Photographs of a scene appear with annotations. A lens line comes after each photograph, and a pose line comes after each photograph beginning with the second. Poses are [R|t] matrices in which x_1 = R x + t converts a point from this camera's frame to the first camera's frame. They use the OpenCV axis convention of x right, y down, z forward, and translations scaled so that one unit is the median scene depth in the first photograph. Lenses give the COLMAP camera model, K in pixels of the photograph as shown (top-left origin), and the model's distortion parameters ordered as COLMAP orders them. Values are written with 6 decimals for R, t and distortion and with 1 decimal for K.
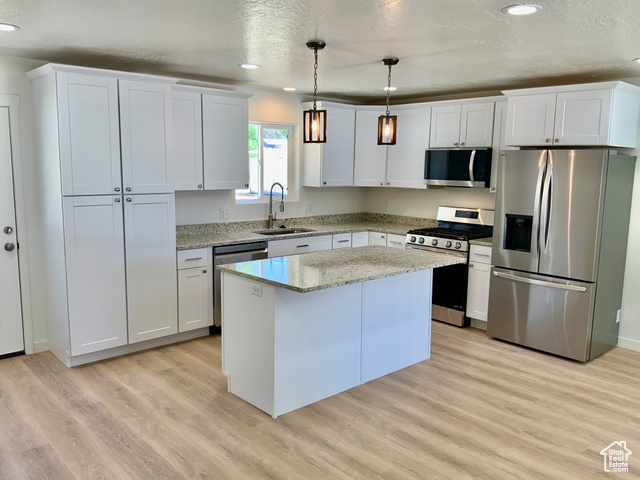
lens RADIAL K [[533.5, 0, 316.3], [0, 533.5, 239.3], [0, 0, 1]] dist [0.095618, -0.181912]
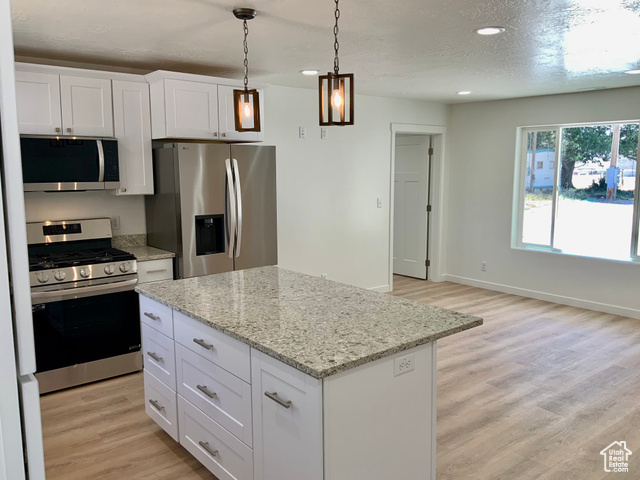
lens RADIAL K [[533.5, 0, 316.3], [0, 533.5, 239.3], [0, 0, 1]] dist [0.095618, -0.181912]
pose [[0.063114, -0.154649, 0.985951, -0.594516], [0.149299, 0.978267, 0.143887, -0.125212], [-0.986776, 0.138120, 0.084831, 0.870633]]
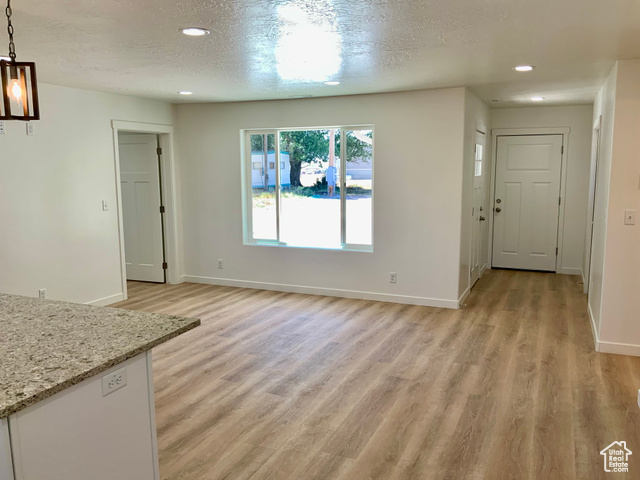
lens RADIAL K [[533.5, 0, 316.3], [0, 533.5, 239.3], [0, 0, 1]] dist [0.095618, -0.181912]
pose [[-0.396306, -0.143147, 0.906891, -0.586470], [0.132529, 0.968507, 0.210787, -0.120199], [-0.908503, 0.203726, -0.364854, 0.834109]]
